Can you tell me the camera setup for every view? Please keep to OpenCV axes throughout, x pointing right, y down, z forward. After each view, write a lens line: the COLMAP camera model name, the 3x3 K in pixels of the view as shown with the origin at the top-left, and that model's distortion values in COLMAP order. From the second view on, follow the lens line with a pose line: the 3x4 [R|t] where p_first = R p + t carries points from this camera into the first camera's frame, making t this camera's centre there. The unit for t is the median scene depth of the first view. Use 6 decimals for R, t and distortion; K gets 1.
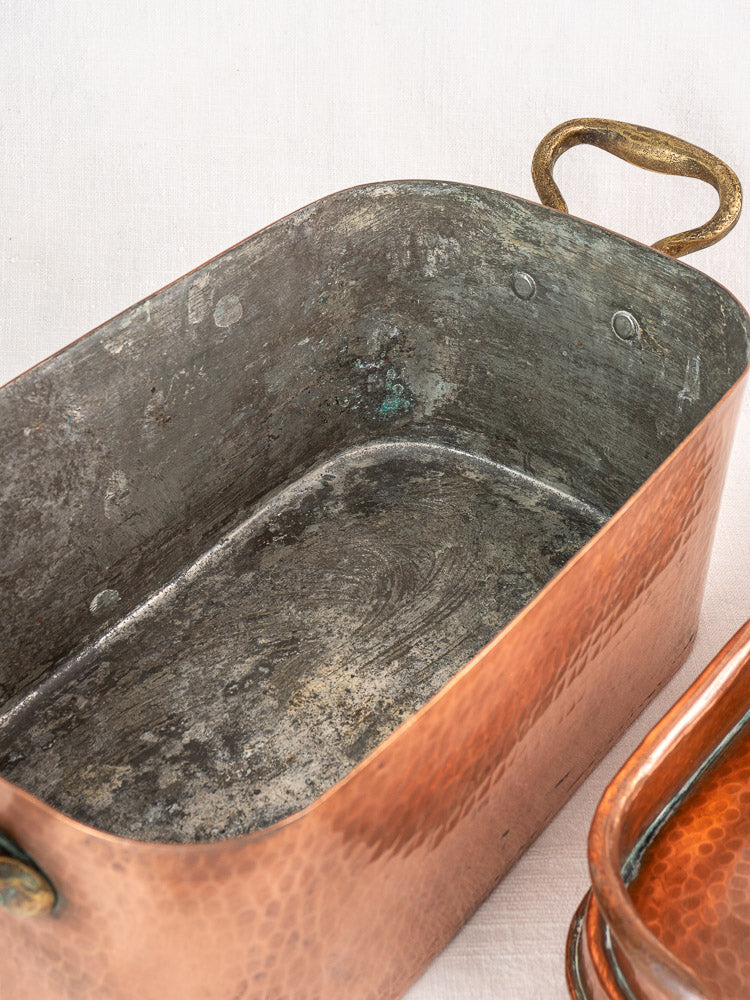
lens RADIAL K [[1708.9, 0, 372.8], [0, 1708.9, 498.5], [0, 0, 1]] dist [0.005251, 0.000000]
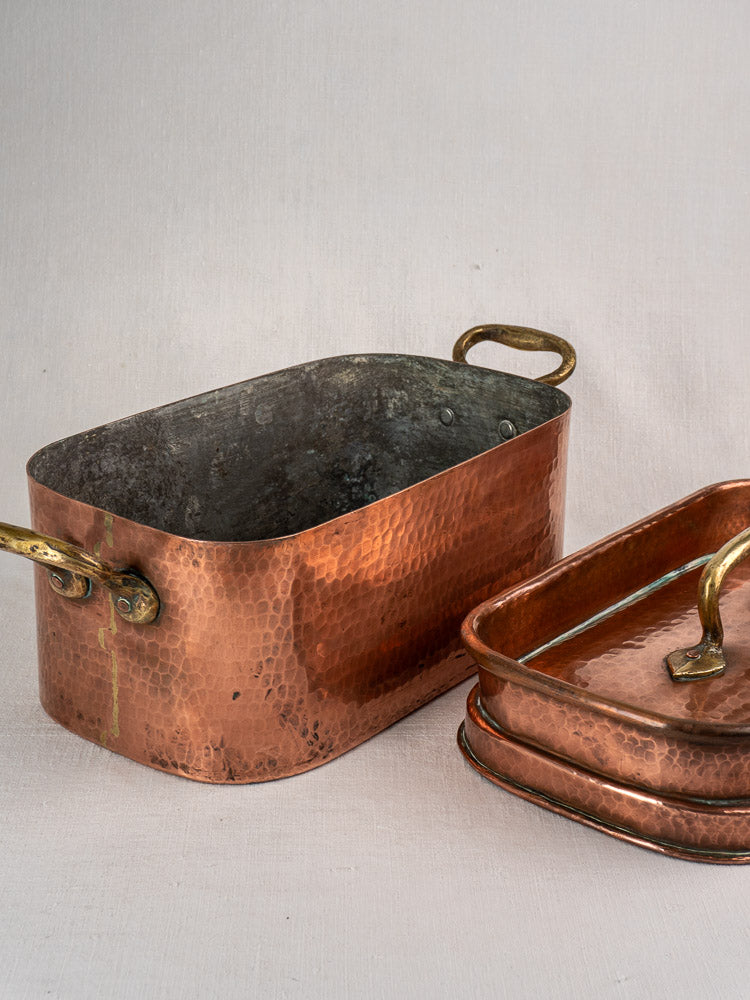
lens RADIAL K [[1782.2, 0, 362.4], [0, 1782.2, 531.0], [0, 0, 1]] dist [-0.022092, 0.000000]
pose [[0.999370, -0.001514, -0.035450, 0.072048], [-0.010364, 0.943067, -0.332441, 0.570807], [0.033935, 0.332599, 0.942458, -0.589735]]
